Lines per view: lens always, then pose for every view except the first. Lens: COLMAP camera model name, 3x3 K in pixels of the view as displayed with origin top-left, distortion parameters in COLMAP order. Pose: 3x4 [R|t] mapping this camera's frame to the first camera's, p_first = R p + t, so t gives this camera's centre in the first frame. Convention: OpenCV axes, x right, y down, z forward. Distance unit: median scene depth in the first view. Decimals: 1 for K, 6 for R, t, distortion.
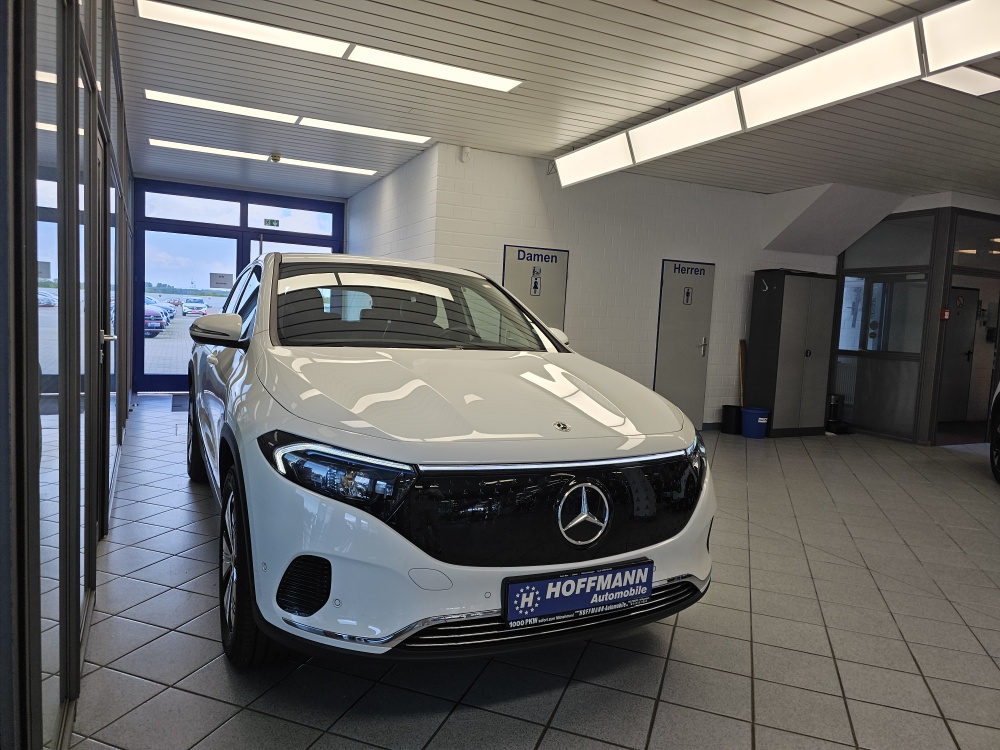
lens RADIAL K [[672.3, 0, 514.5], [0, 672.3, 368.4], [0, 0, 1]] dist [0.124307, -0.205207]
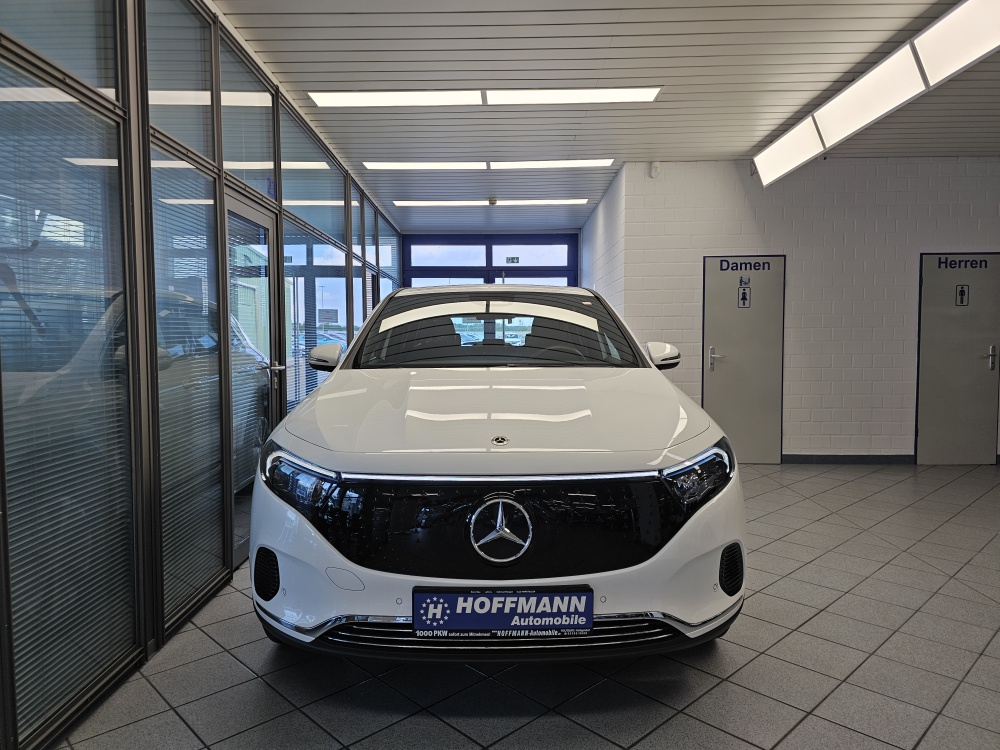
lens RADIAL K [[683.9, 0, 500.5], [0, 683.9, 365.2], [0, 0, 1]] dist [0.049134, -0.058620]
pose [[0.893554, -0.034718, -0.447612, 0.531209], [0.015117, 0.998767, -0.047290, 0.024962], [0.448702, 0.035489, 0.892977, 0.114105]]
